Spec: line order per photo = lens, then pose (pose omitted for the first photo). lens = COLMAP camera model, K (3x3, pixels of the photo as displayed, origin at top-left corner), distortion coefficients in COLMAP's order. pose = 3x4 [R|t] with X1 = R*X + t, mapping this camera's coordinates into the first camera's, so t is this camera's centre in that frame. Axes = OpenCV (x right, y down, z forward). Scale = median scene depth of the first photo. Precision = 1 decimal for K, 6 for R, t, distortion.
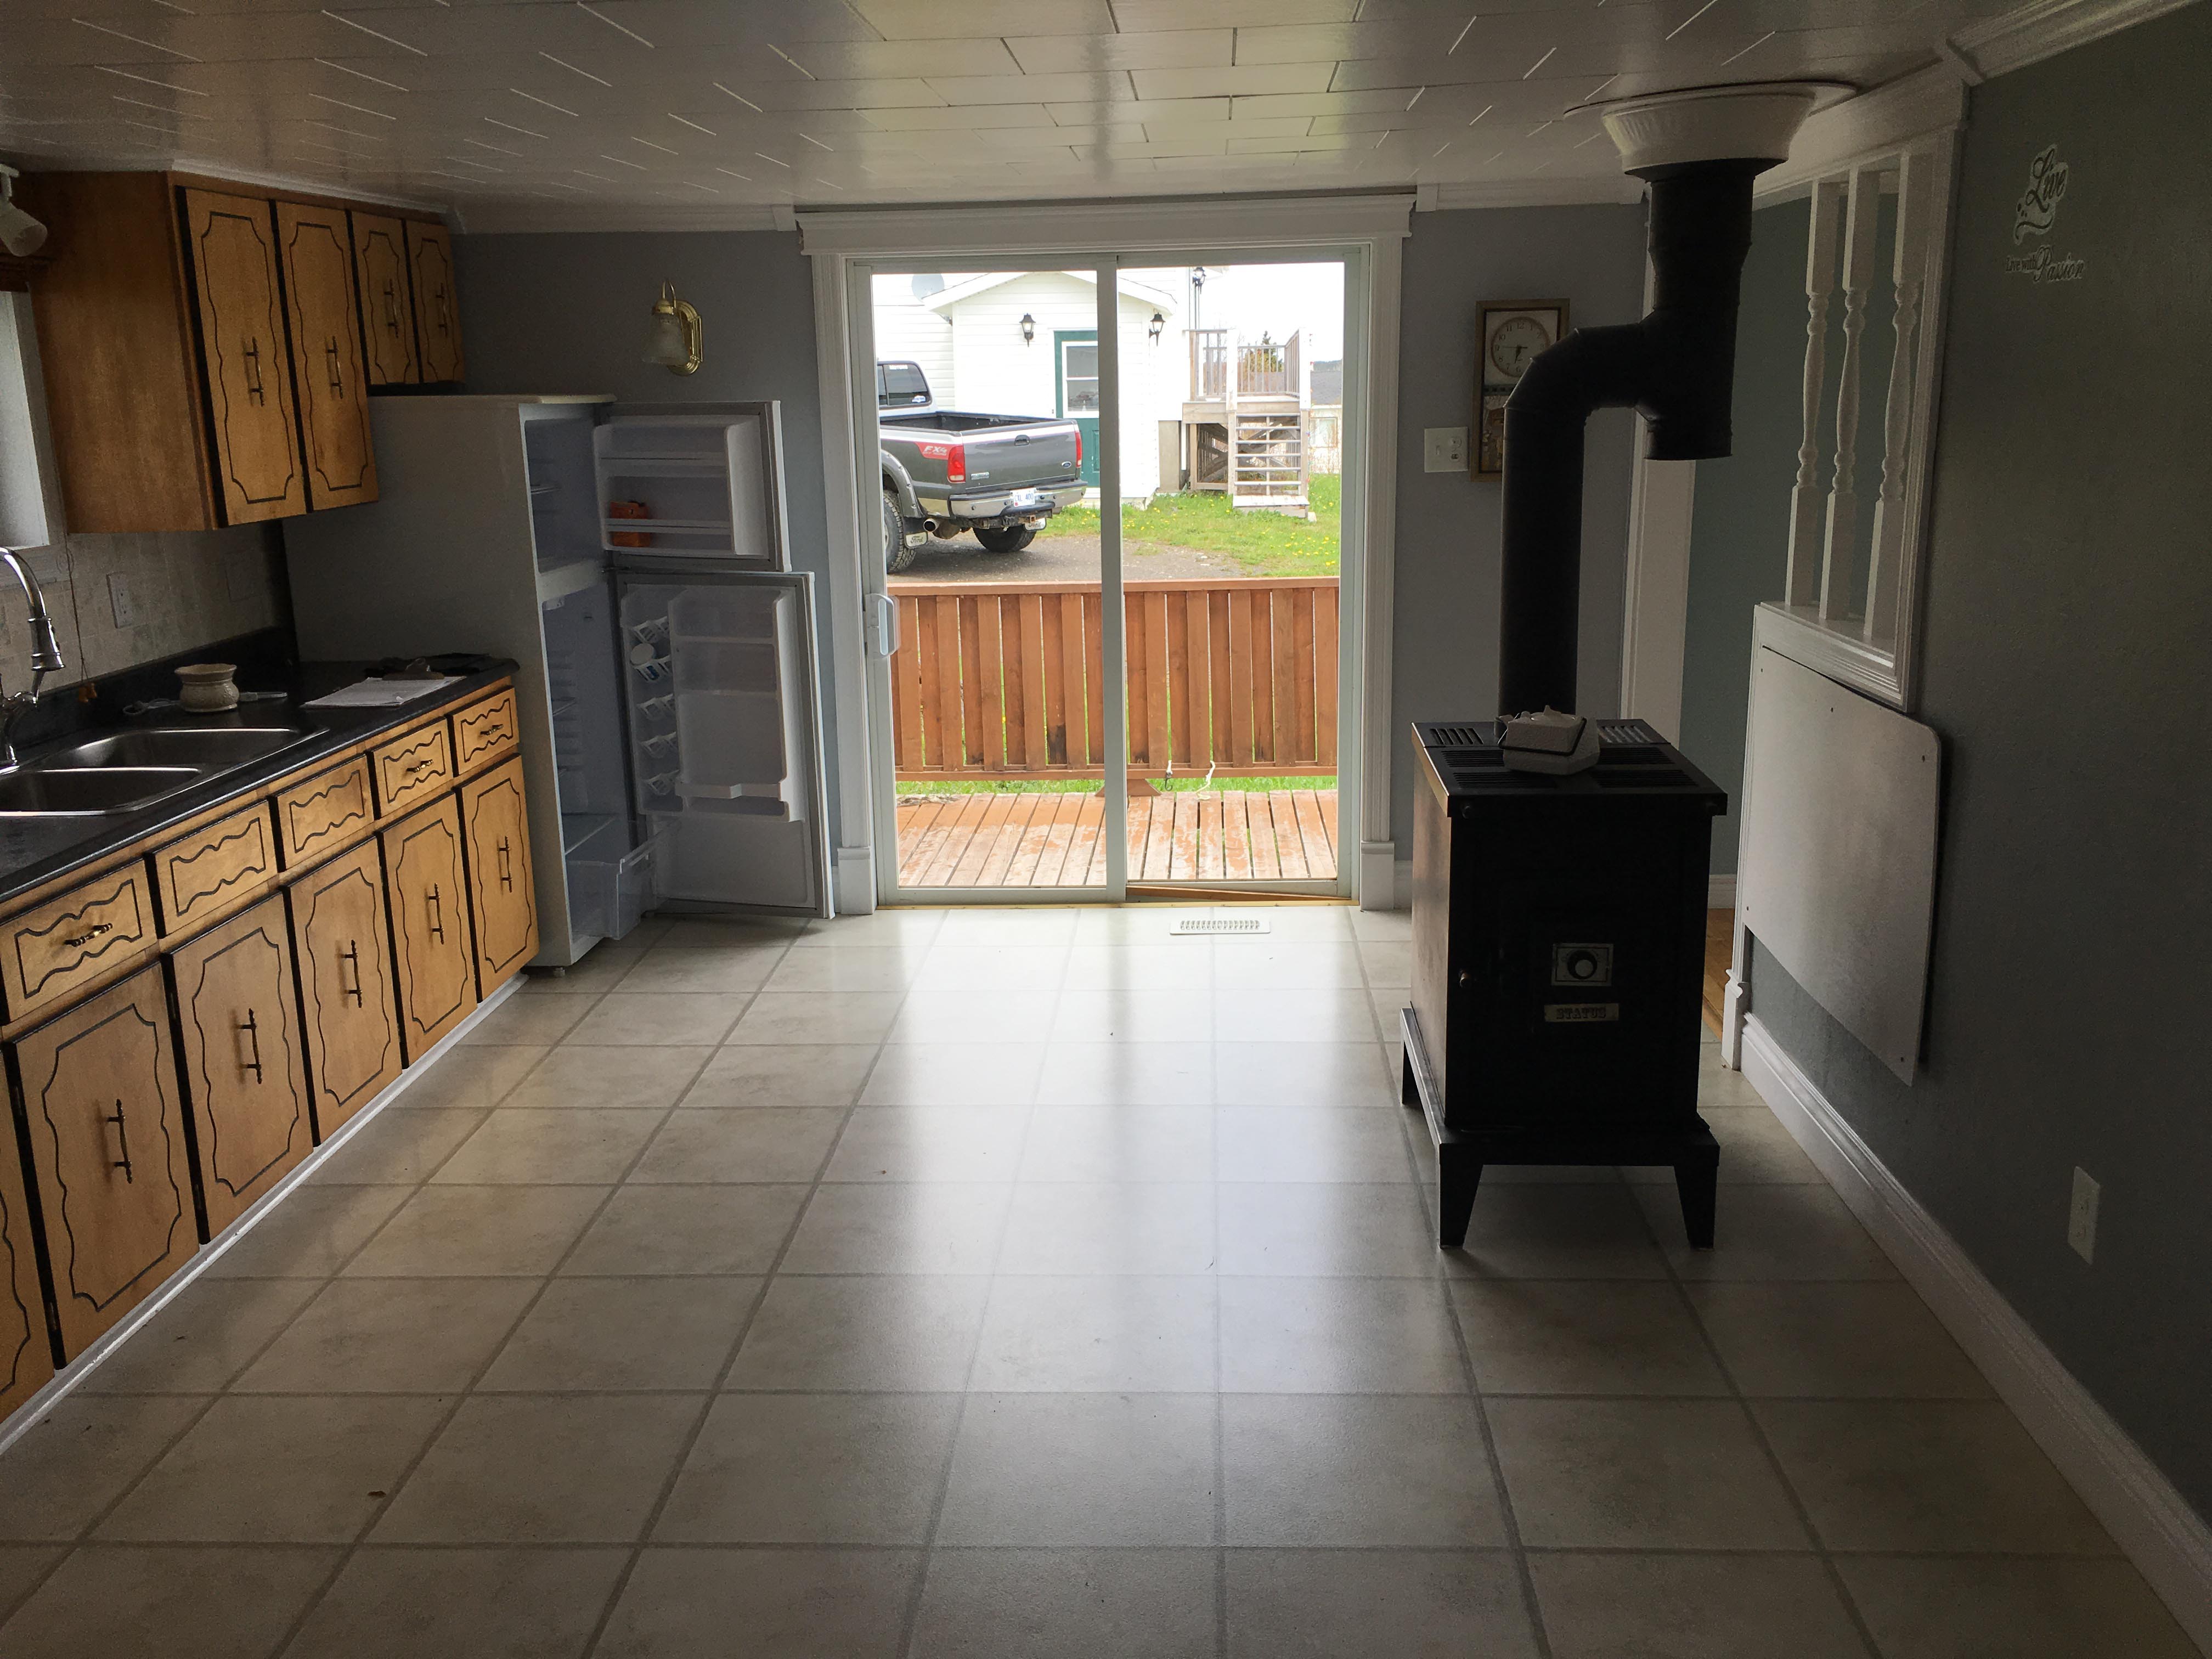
lens RADIAL K [[1871.5, 0, 1102.3], [0, 1871.5, 819.2], [0, 0, 1]] dist [0.083788, -0.109545]
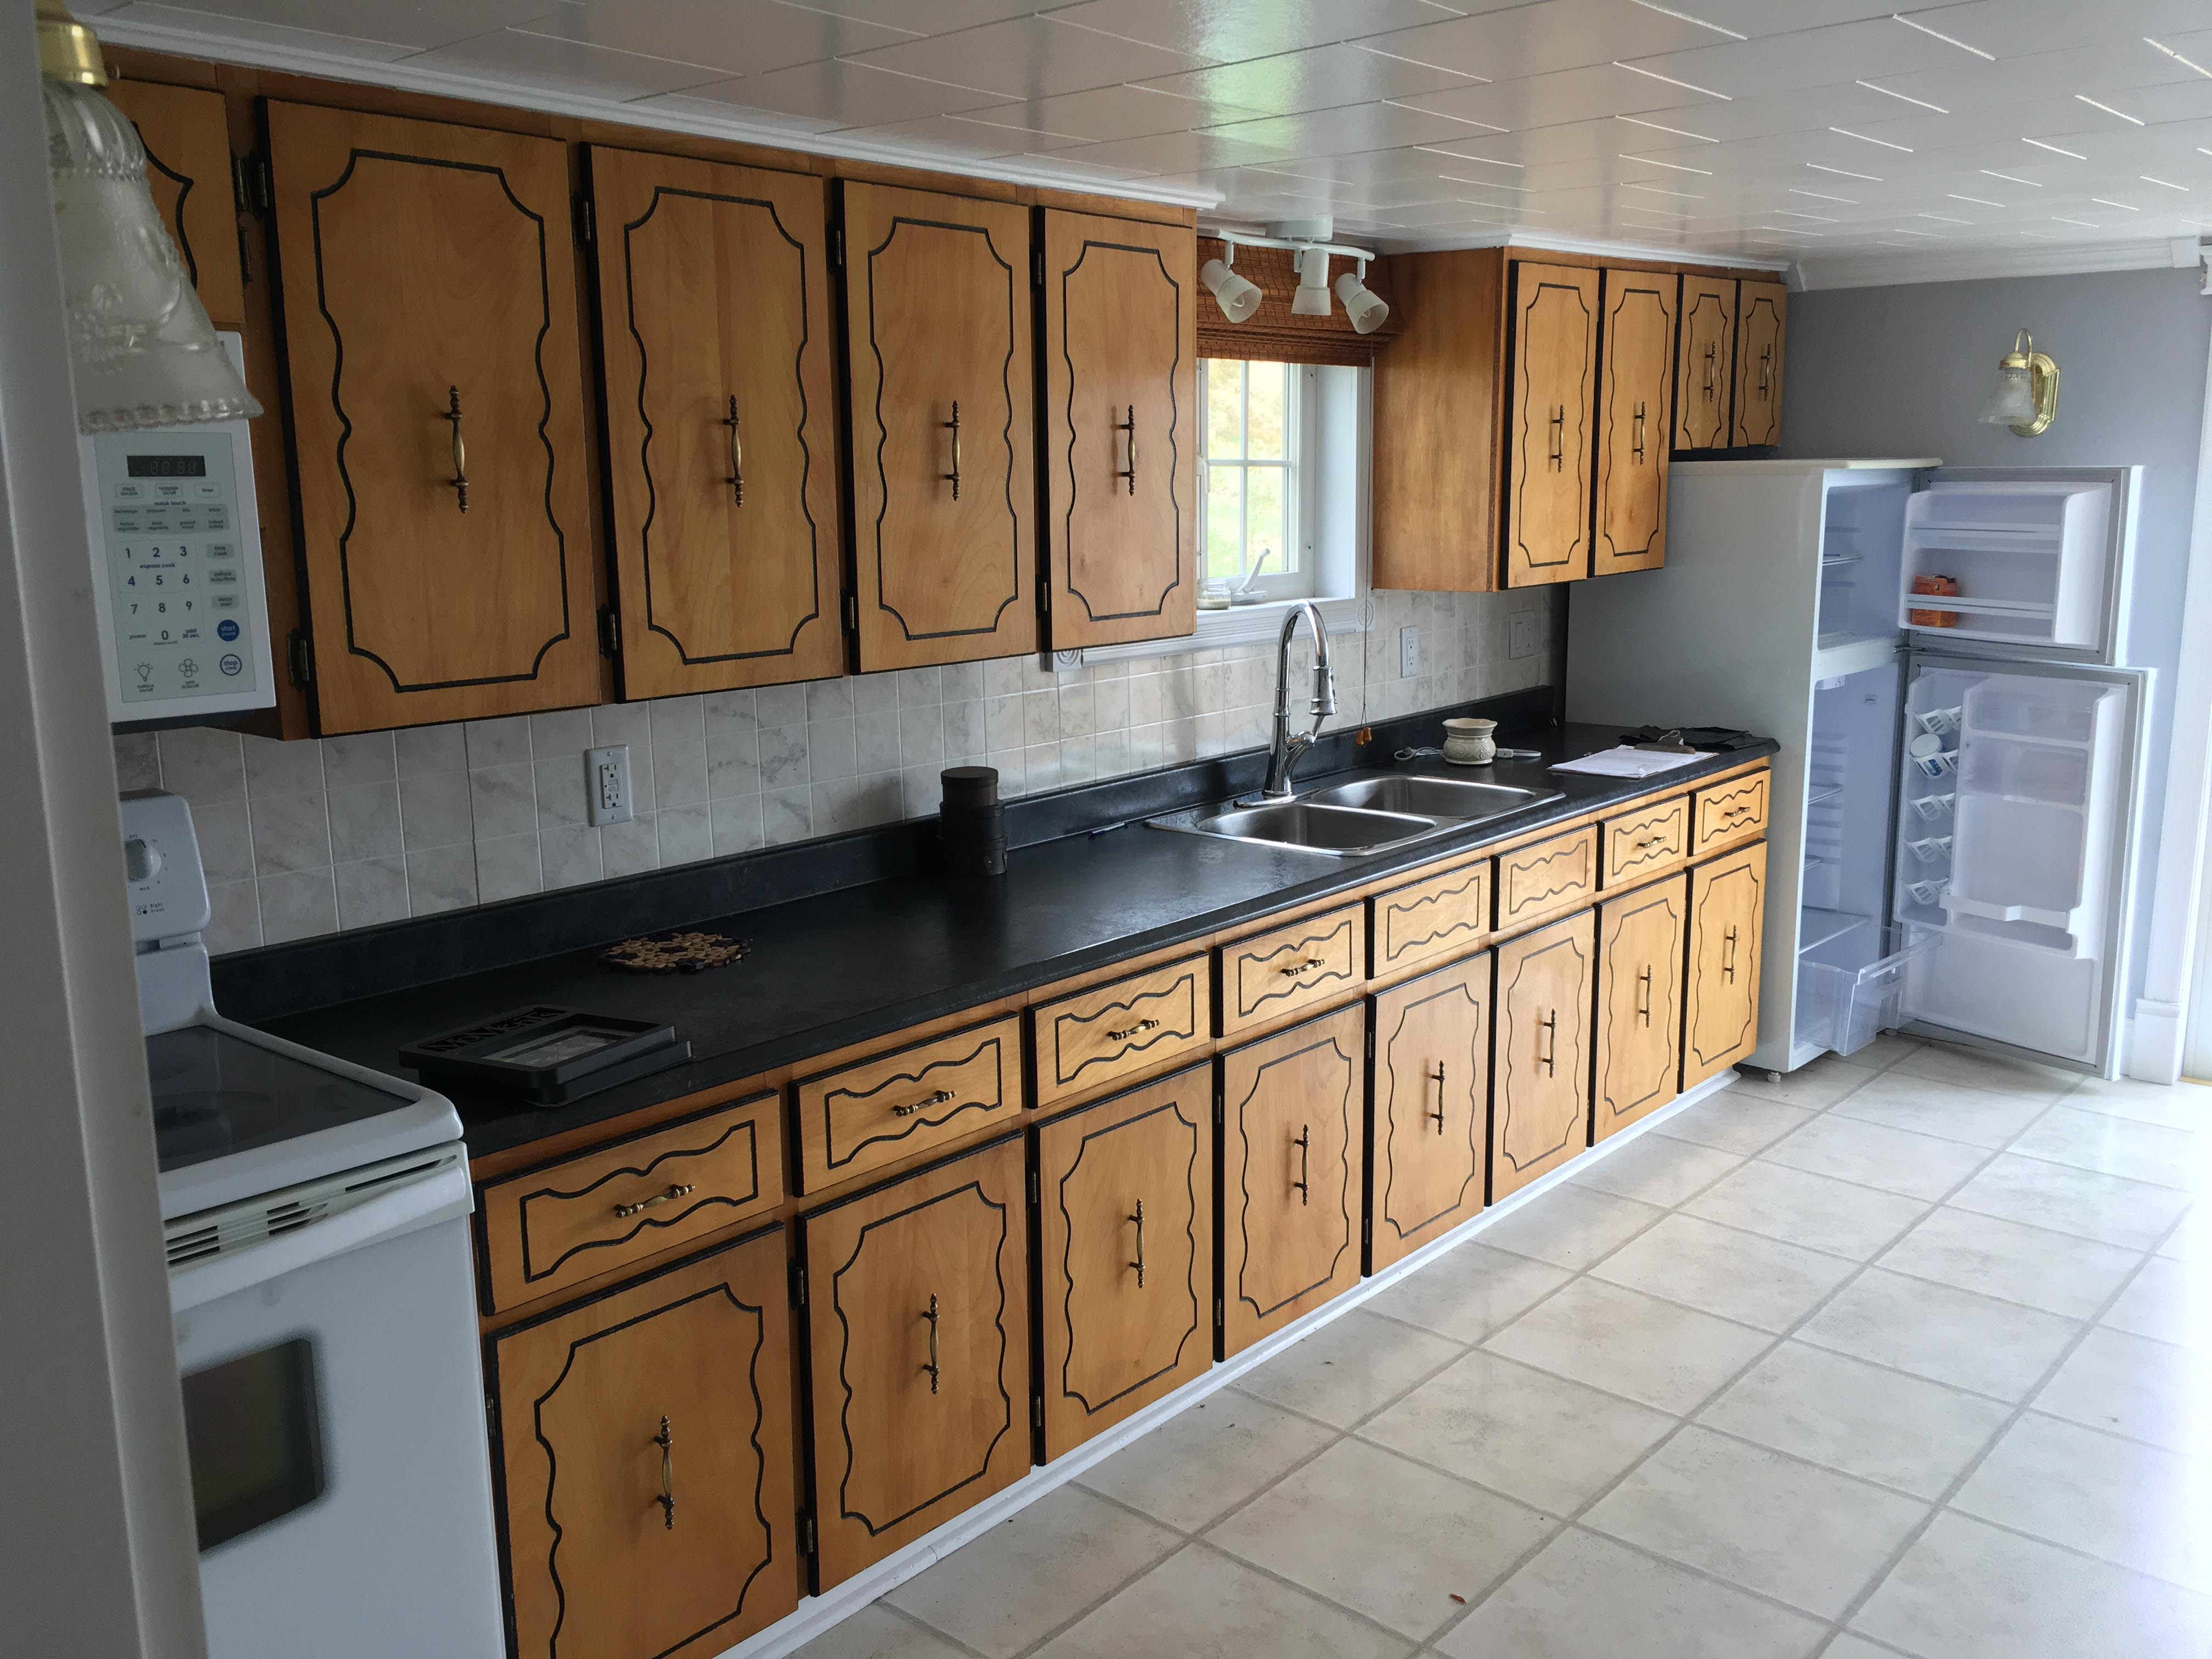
lens RADIAL K [[1871.5, 0, 1111.2], [0, 1871.5, 827.3], [0, 0, 1]] dist [0.083788, -0.109545]
pose [[0.781046, 0.130760, -0.610631, 0.011323], [-0.145842, 0.988986, 0.025237, -0.020607], [0.607205, 0.069344, 0.791513, 0.070783]]
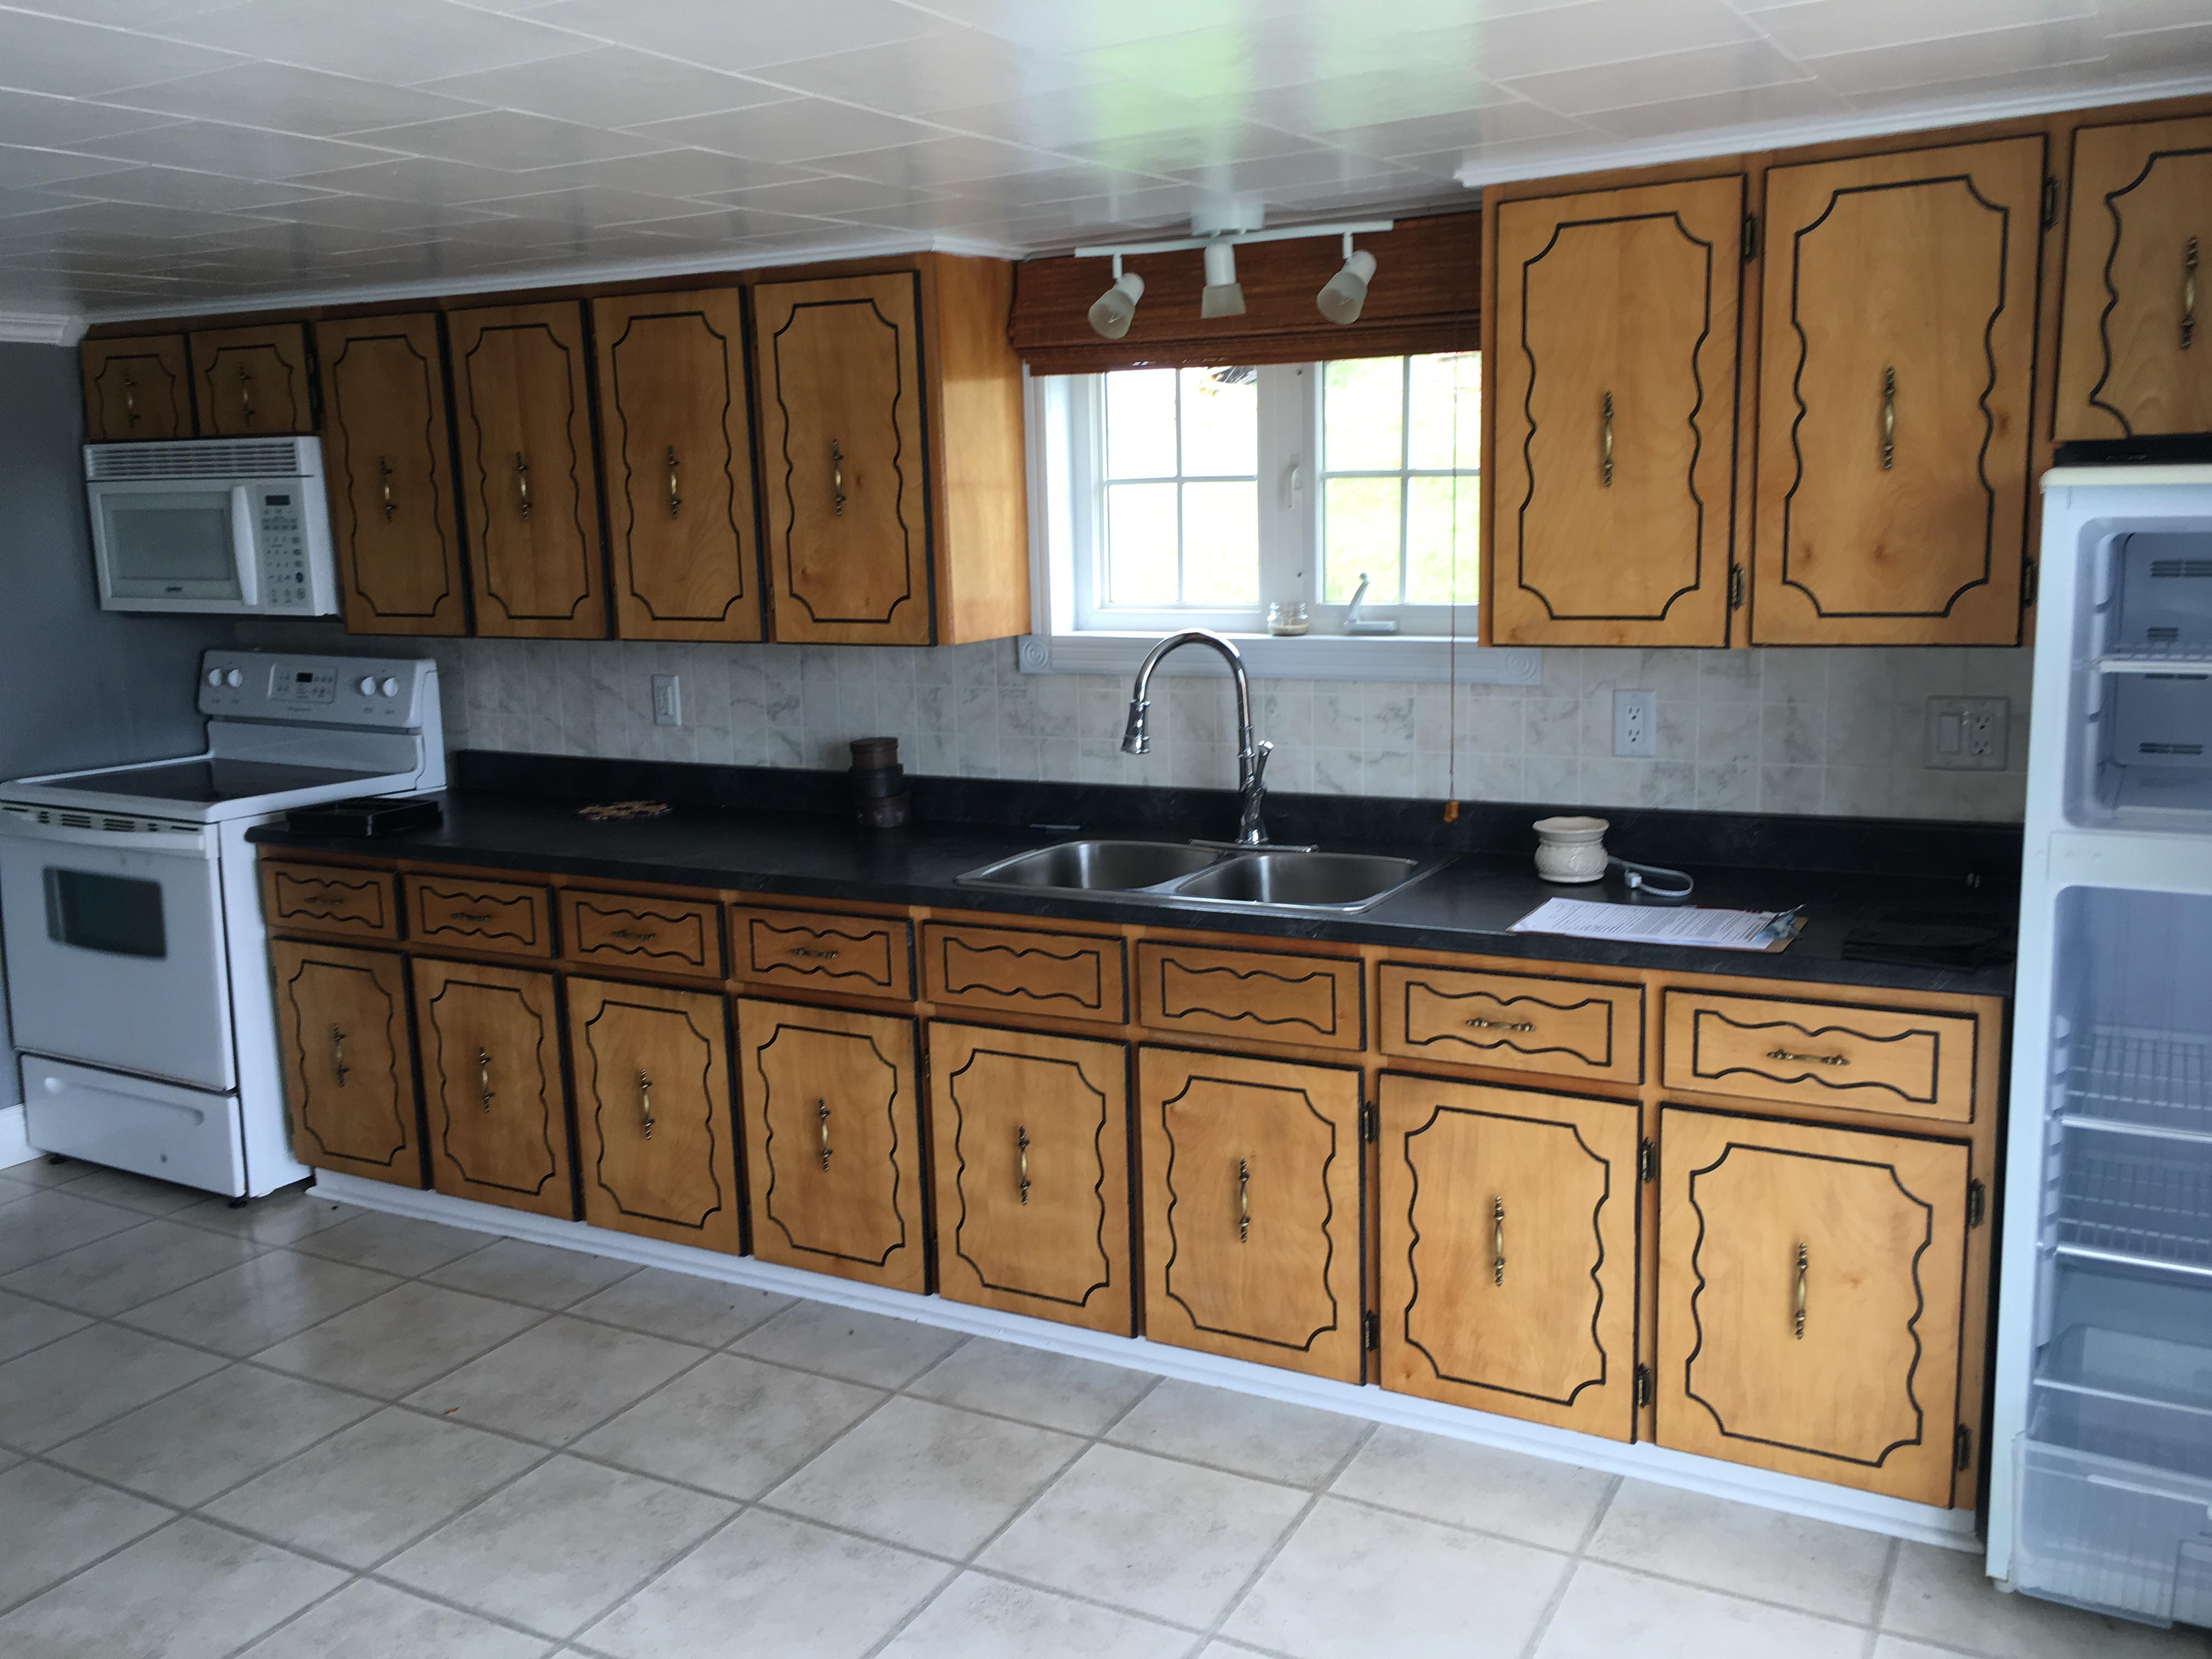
lens RADIAL K [[1871.5, 0, 1107.5], [0, 1871.5, 833.2], [0, 0, 1]] dist [0.083788, -0.109545]
pose [[-0.424415, 0.204852, -0.881991, 0.290189], [-0.165188, 0.940208, 0.297862, -0.282899], [0.890272, 0.272111, -0.365199, 1.157568]]
